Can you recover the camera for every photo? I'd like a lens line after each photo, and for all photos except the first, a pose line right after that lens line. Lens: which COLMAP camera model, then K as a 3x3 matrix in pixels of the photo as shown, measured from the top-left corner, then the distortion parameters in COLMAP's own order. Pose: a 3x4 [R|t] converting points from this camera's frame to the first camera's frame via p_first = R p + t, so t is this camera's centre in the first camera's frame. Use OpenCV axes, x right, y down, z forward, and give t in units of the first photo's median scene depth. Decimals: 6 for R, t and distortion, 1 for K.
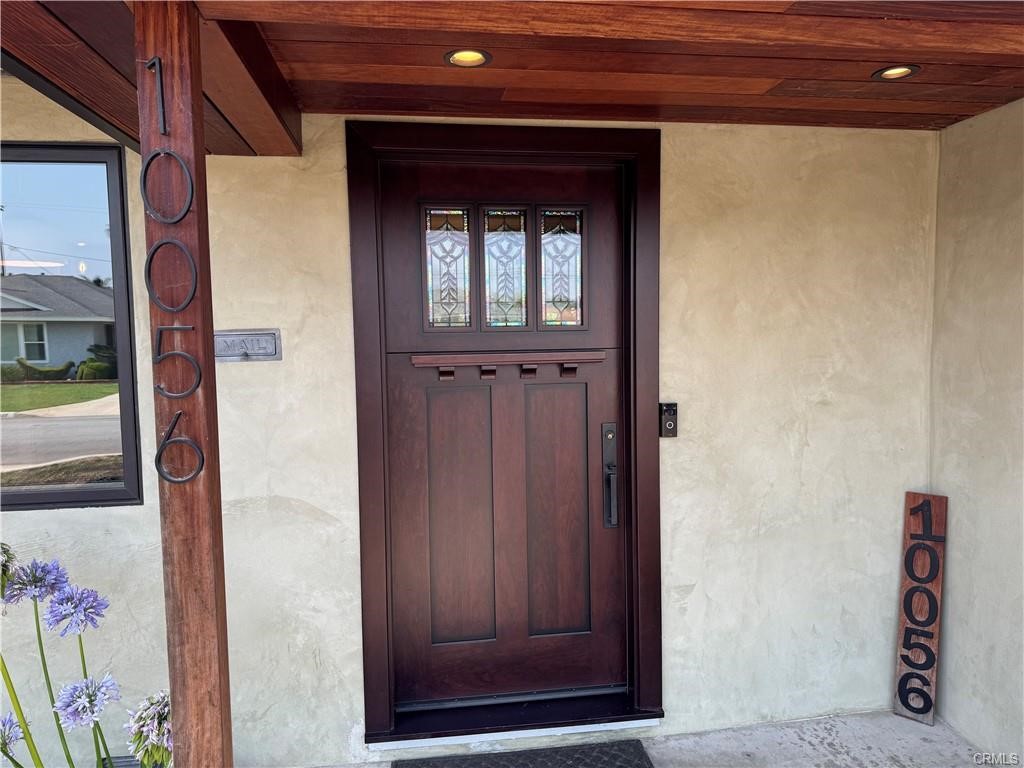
lens RADIAL K [[727.2, 0, 512.0], [0, 727.2, 384.0], [0, 0, 1]] dist [0.163852, -0.261123]
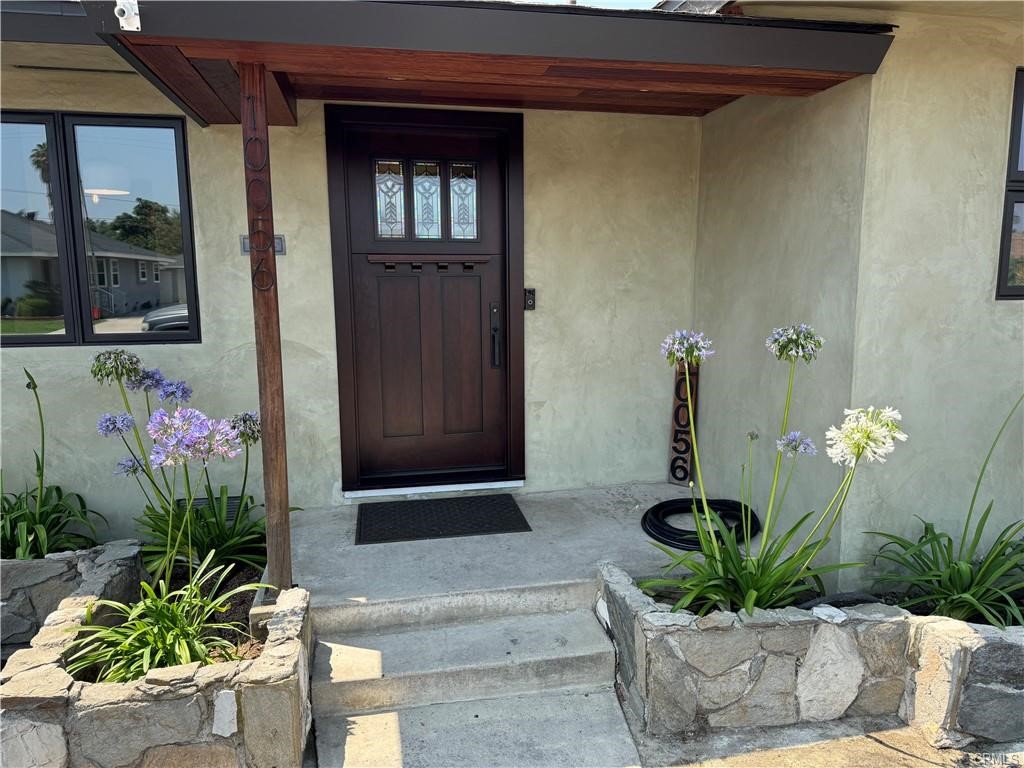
lens RADIAL K [[727.2, 0, 512.0], [0, 727.2, 384.0], [0, 0, 1]] dist [0.163852, -0.261123]
pose [[0.997883, 0.001077, 0.065028, 0.068822], [-0.006122, 0.996979, 0.077431, 0.109071], [-0.064748, -0.077665, 0.994875, -0.599329]]
